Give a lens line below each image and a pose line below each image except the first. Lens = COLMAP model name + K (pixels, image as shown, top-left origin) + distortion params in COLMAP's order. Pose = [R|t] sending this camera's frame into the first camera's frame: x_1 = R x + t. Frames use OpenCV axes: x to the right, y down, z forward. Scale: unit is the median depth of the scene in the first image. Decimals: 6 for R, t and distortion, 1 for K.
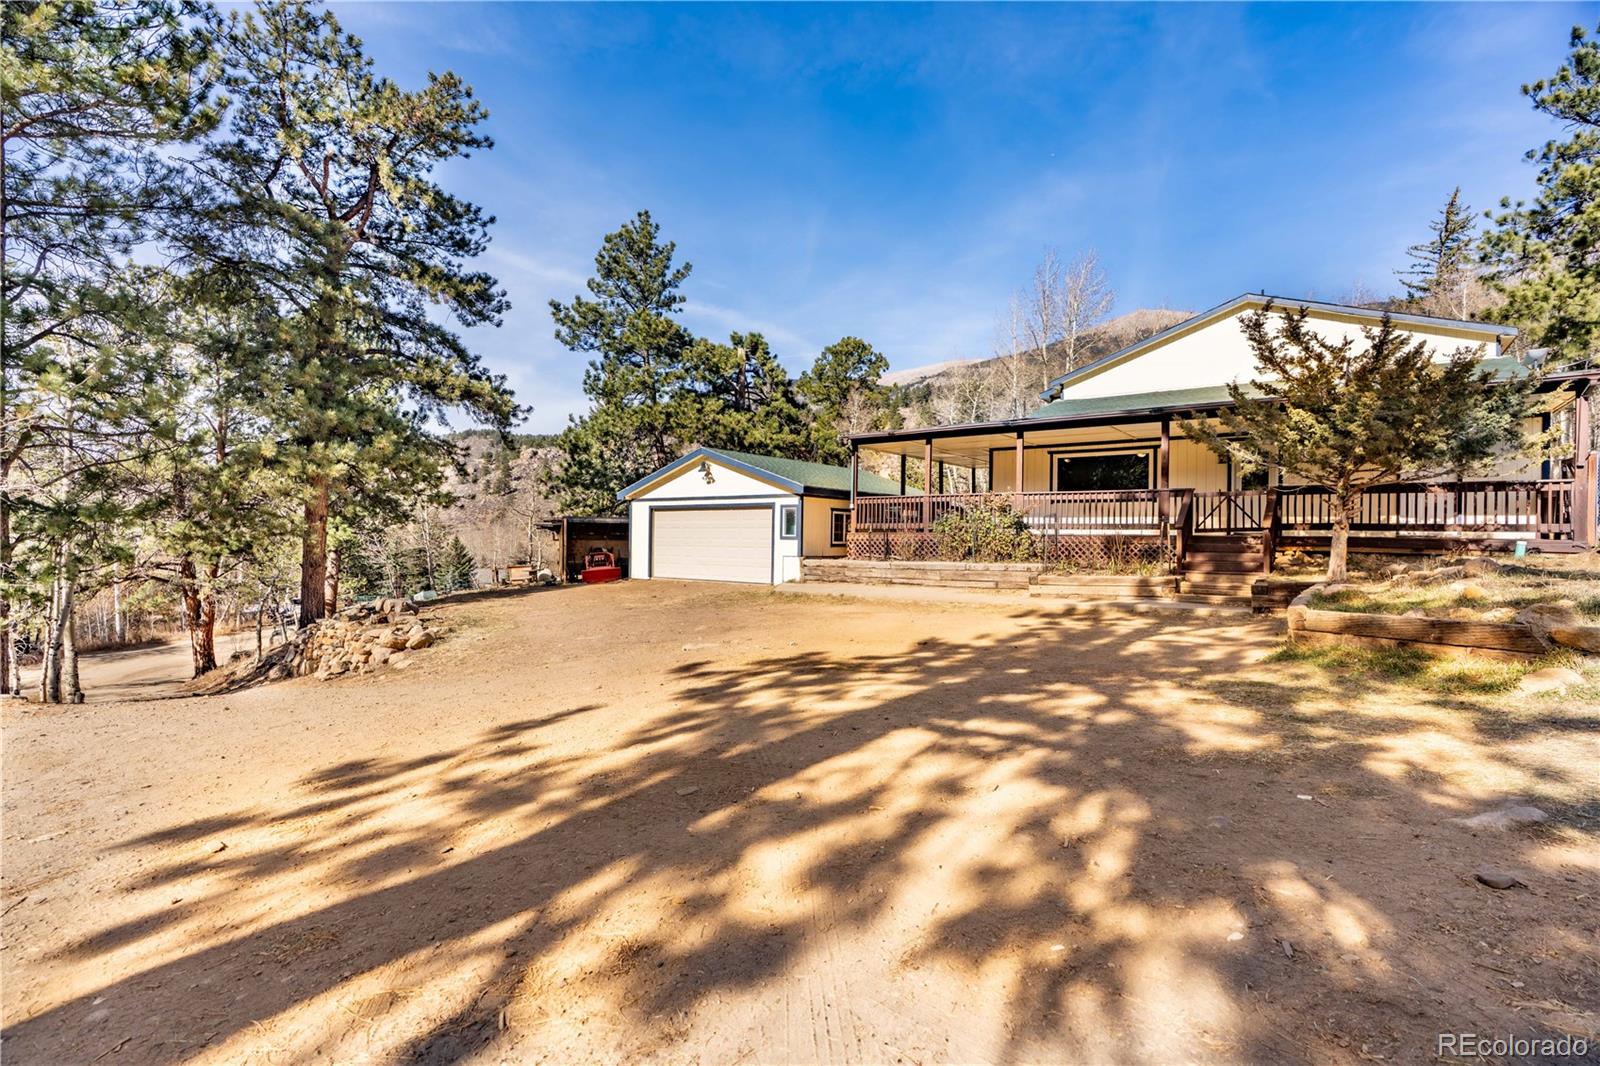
lens RADIAL K [[743.8, 0, 813.3], [0, 743.8, 548.9], [0, 0, 1]] dist [-0.000656, 0.001267]
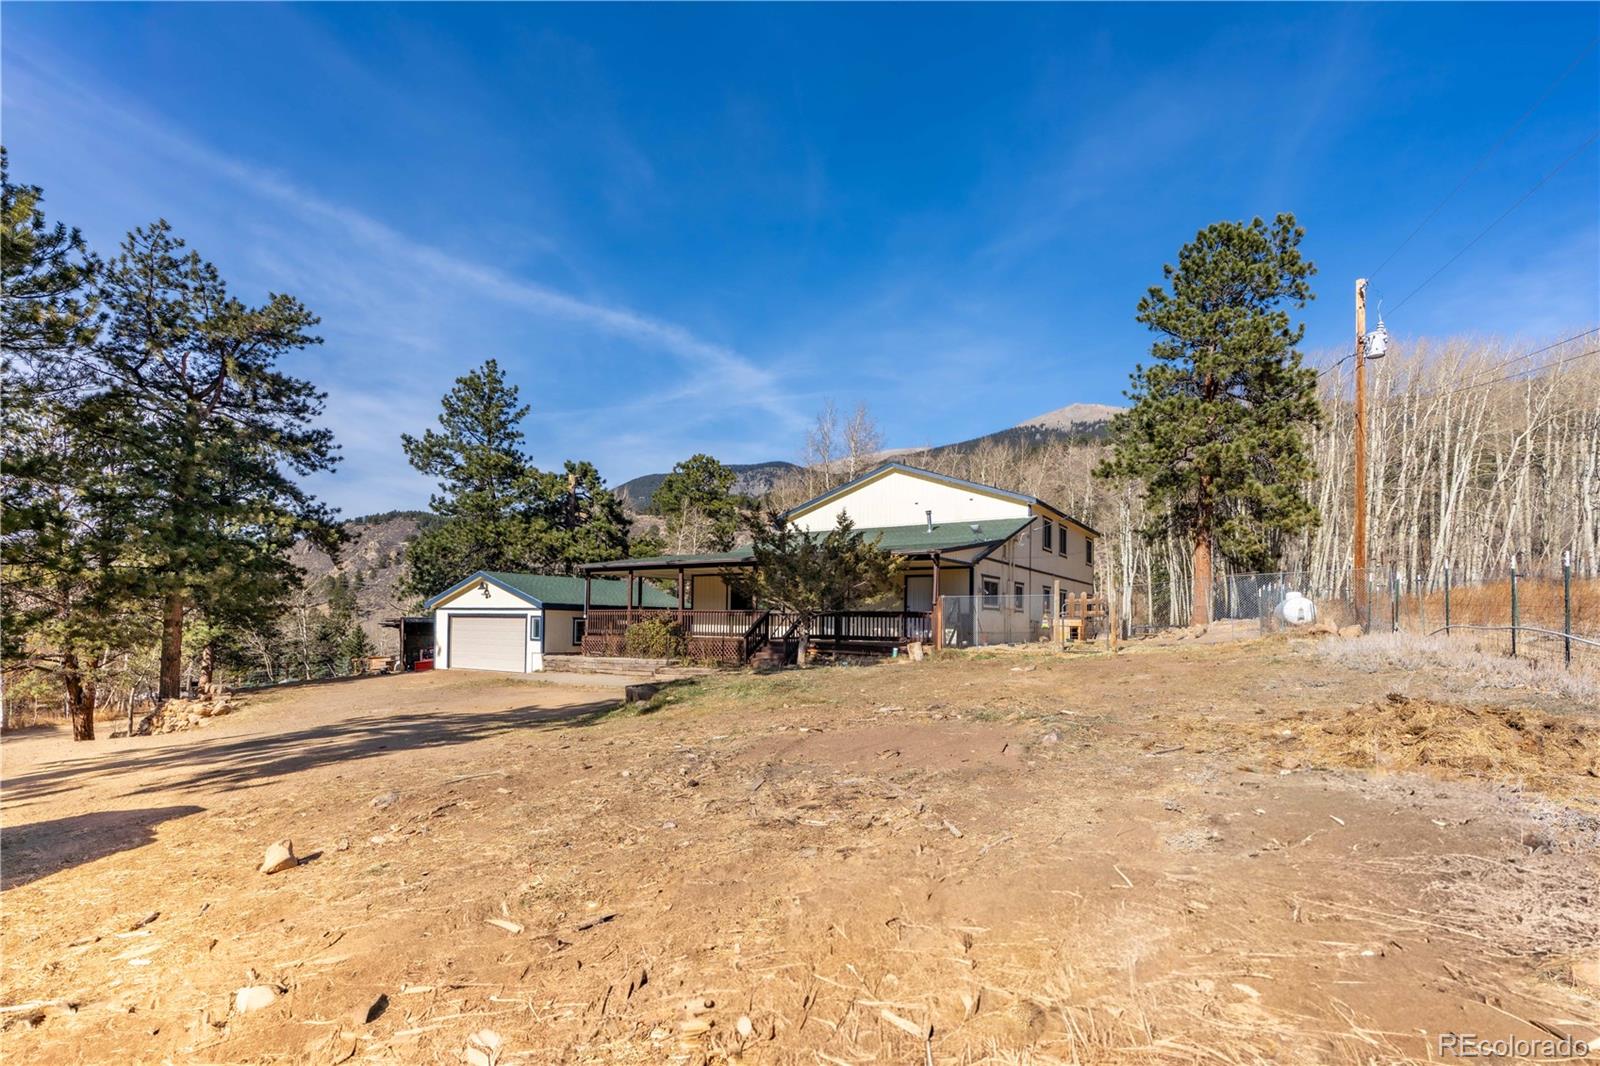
lens RADIAL K [[743.8, 0, 810.4], [0, 743.8, 619.2], [0, 0, 1]] dist [-0.000656, 0.001267]
pose [[0.996986, 0.003526, 0.077499, 0.309060], [-0.001831, 0.999758, -0.021932, -0.019487], [-0.077557, 0.021724, 0.996751, -0.349019]]
